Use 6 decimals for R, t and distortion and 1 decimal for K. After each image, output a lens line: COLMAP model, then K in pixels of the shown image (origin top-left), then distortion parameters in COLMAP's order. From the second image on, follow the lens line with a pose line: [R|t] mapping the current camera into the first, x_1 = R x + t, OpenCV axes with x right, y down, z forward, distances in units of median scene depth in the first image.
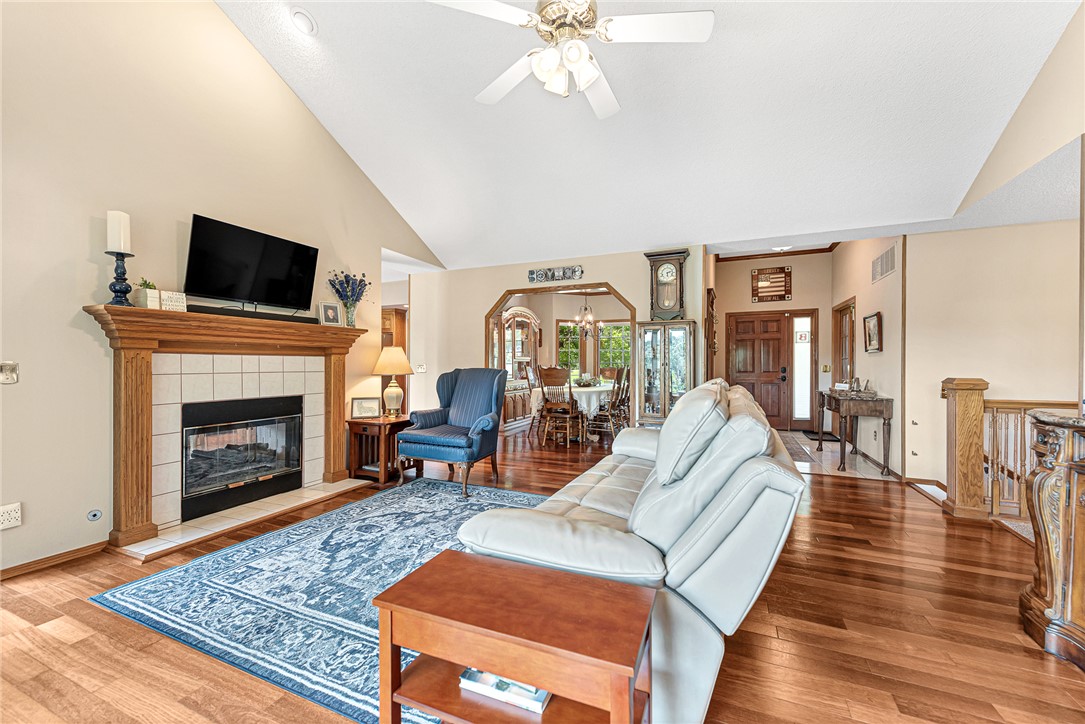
lens RADIAL K [[427.8, 0, 540.1], [0, 427.8, 365.0], [0, 0, 1]] dist [0.011170, -0.000168]
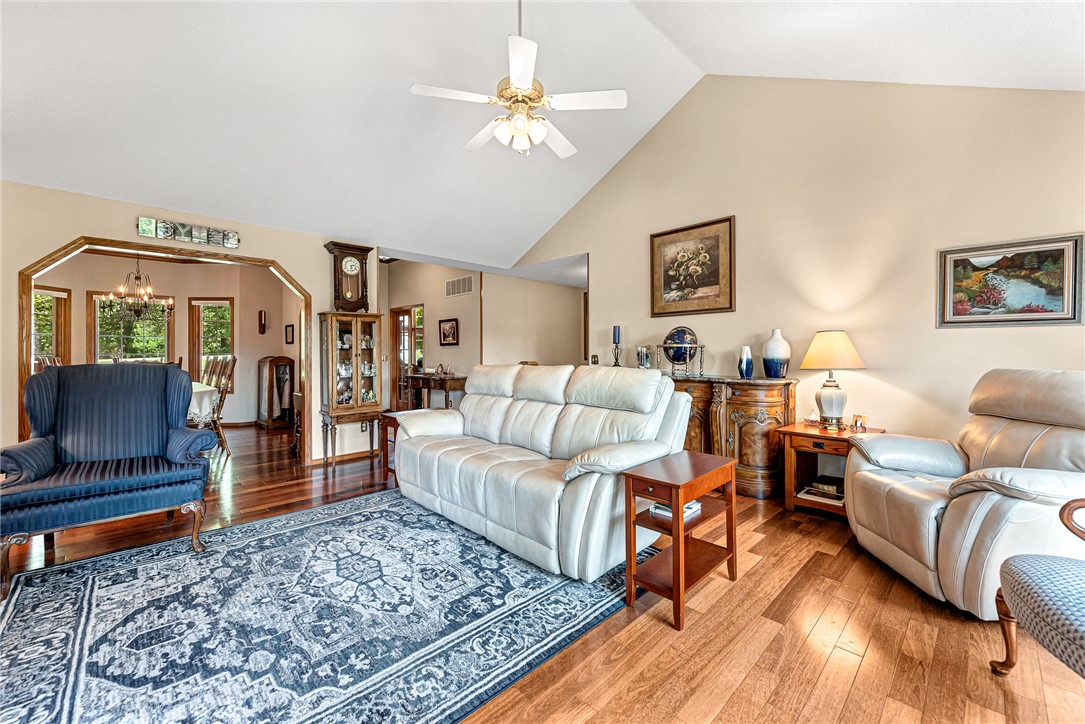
lens RADIAL K [[436.3, 0, 543.7], [0, 436.3, 355.9], [0, 0, 1]] dist [0.009906, -0.000840]
pose [[0.375037, -0.005992, 0.926991, -0.709437], [0.009087, 0.999955, 0.002788, 0.001025], [-0.926965, 0.007378, 0.375074, 0.264984]]
